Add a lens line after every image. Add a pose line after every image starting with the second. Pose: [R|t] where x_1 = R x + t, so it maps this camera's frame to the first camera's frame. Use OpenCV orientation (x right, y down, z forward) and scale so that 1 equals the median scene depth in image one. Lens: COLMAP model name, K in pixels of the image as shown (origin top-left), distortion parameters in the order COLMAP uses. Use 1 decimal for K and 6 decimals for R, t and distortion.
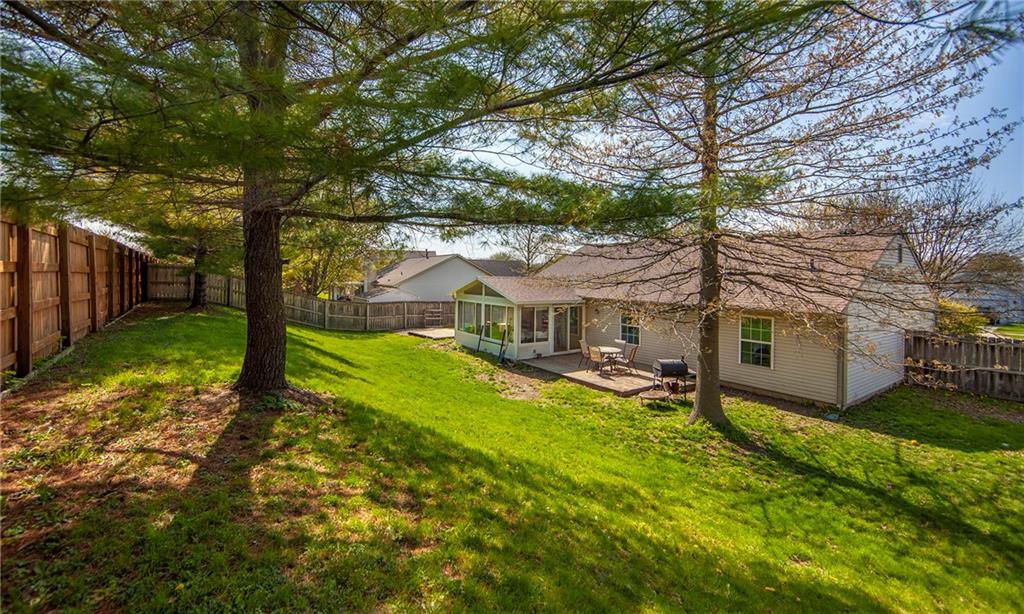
lens RADIAL K [[418.5, 0, 514.4], [0, 418.5, 312.0], [0, 0, 1]] dist [-0.011470, -0.000119]
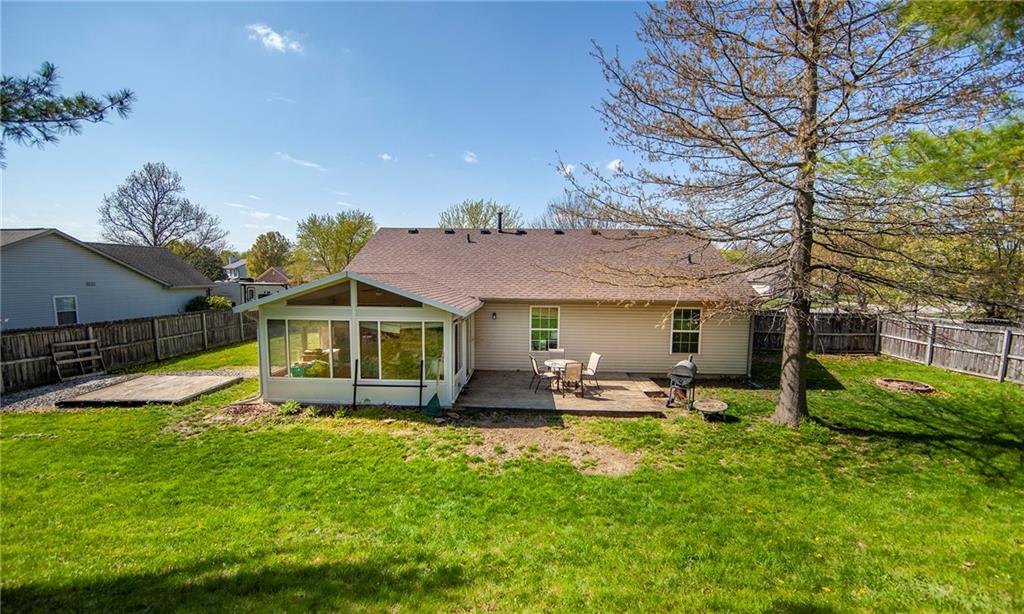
lens RADIAL K [[418.5, 0, 514.4], [0, 418.5, 312.0], [0, 0, 1]] dist [-0.011470, -0.000119]
pose [[0.629039, -0.079464, 0.773302, -0.394798], [0.069782, 0.996518, 0.045638, -0.043601], [-0.774236, 0.025254, 0.632394, 0.521425]]
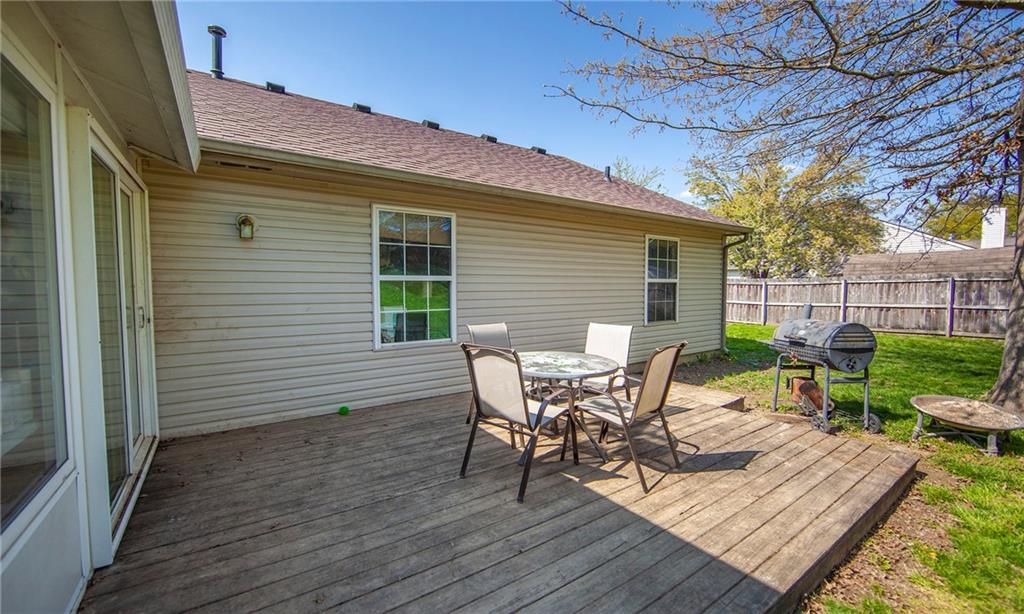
lens RADIAL K [[418.5, 0, 514.4], [0, 418.5, 312.0], [0, 0, 1]] dist [-0.011470, -0.000119]
pose [[0.036408, -0.082113, 0.995958, -0.003309], [0.090841, 0.992764, 0.078529, 0.039294], [-0.995200, 0.087614, 0.043604, 0.923488]]
